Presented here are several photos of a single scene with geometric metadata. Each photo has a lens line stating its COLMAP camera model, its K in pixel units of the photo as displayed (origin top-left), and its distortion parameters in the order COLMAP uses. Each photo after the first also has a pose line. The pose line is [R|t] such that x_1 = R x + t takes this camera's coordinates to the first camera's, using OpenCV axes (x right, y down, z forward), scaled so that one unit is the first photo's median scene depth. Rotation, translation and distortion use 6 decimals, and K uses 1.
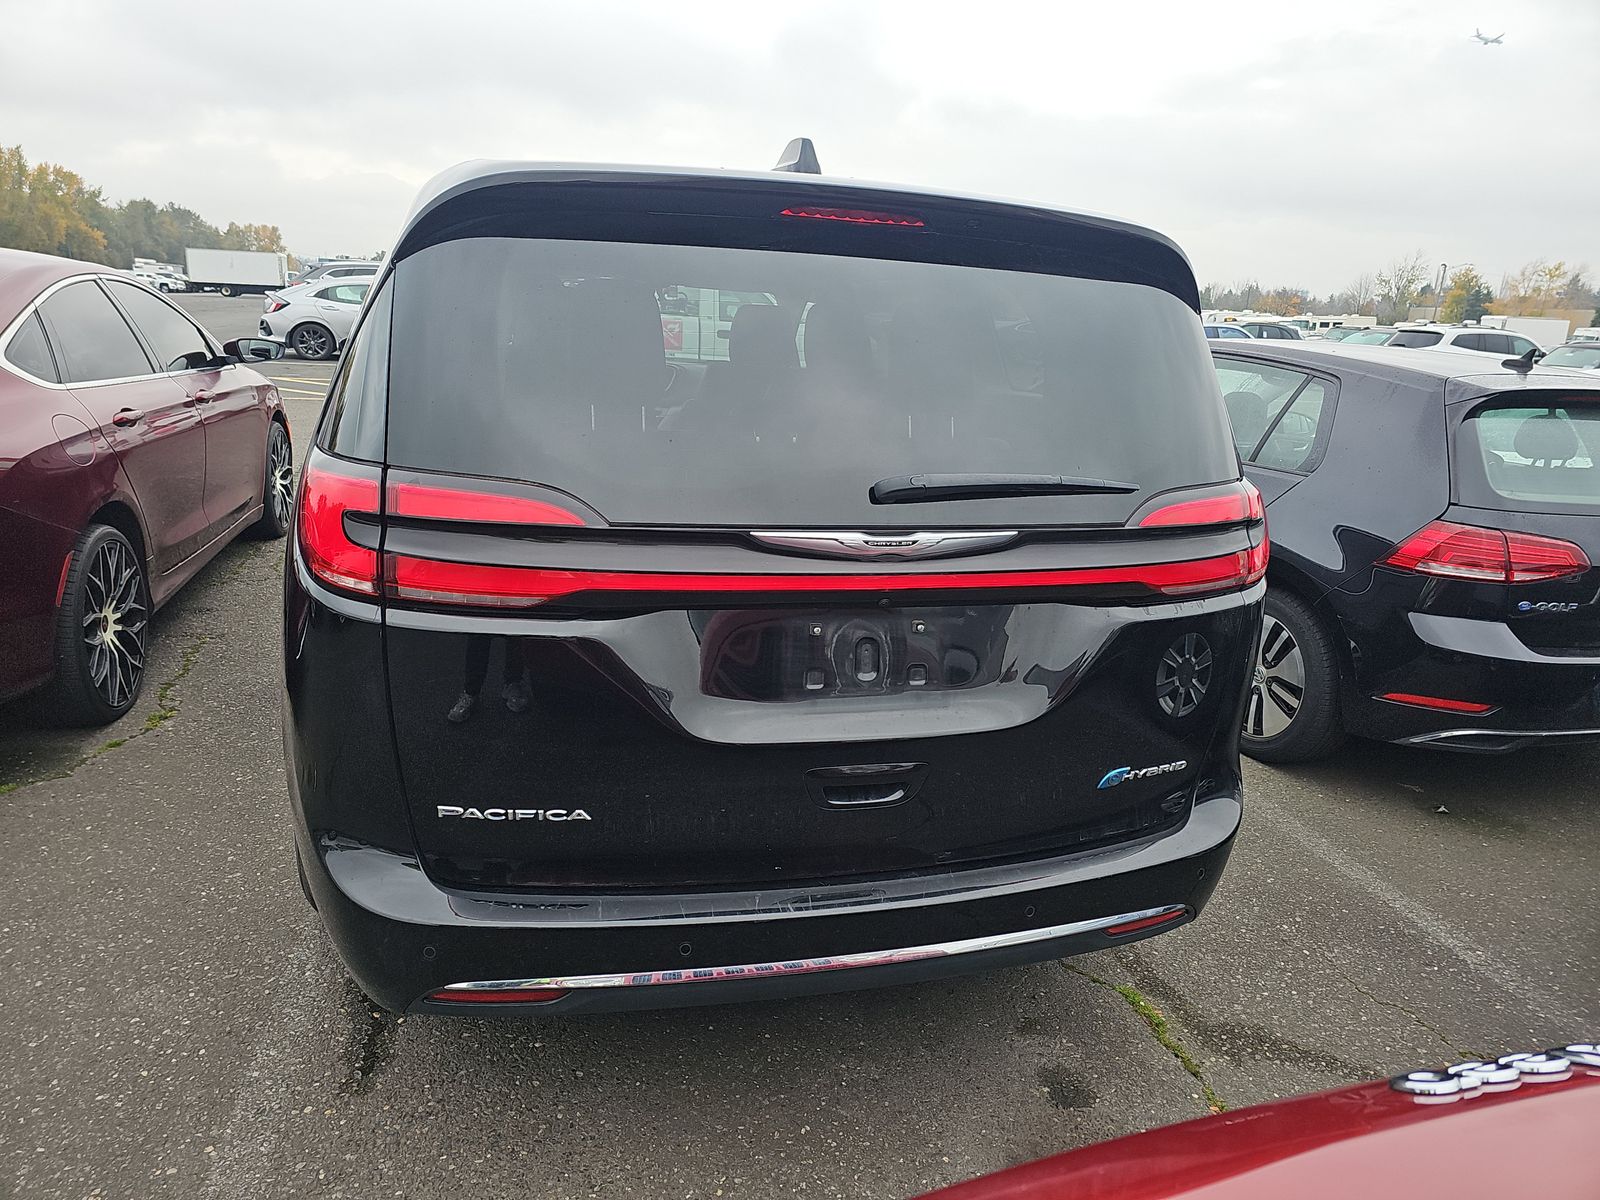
lens RADIAL K [[959.9, 0, 800.0], [0, 959.9, 600.0], [0, 0, 1]] dist [0.007403, 0.000954]
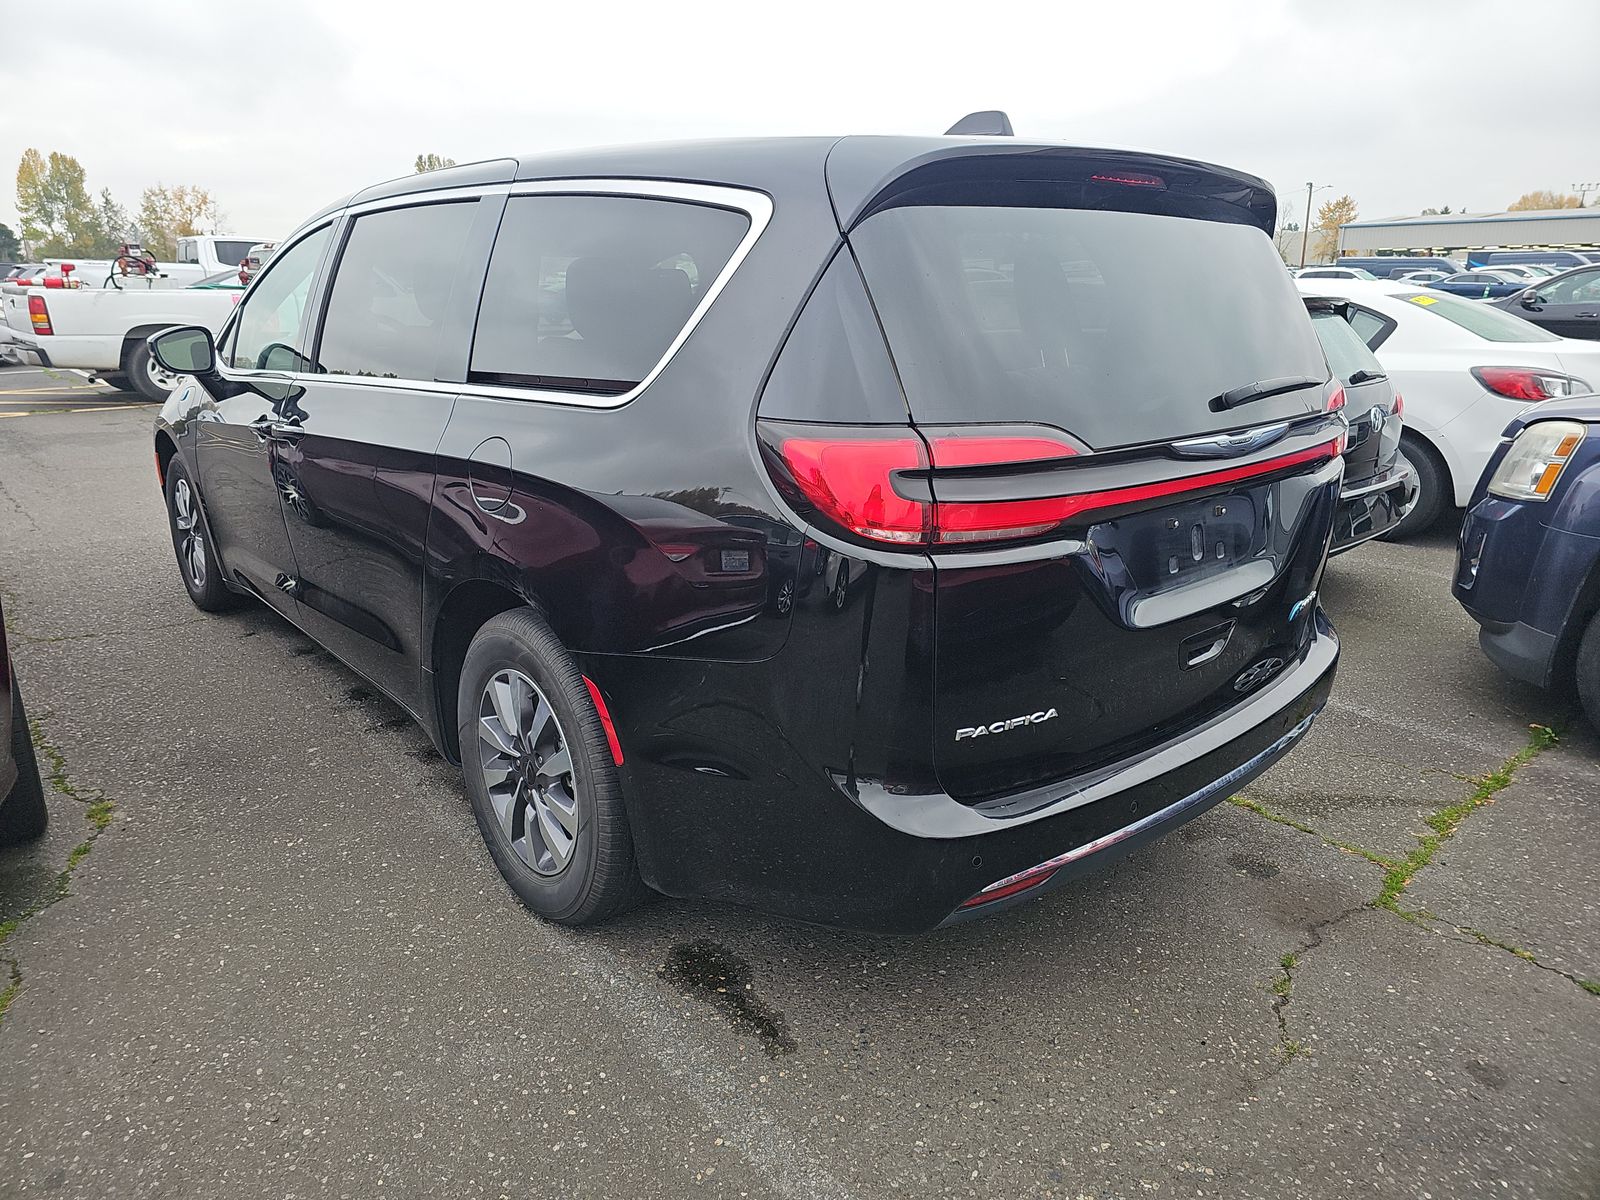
lens RADIAL K [[1045.9, 0, 800.0], [0, 1045.9, 600.0], [0, 0, 1]] dist [0.014755, -0.001513]
pose [[0.919961, -0.182041, 0.347178, -0.943982], [0.172900, 0.983265, 0.057416, -0.033464], [-0.351820, 0.007207, 0.936040, -0.063472]]
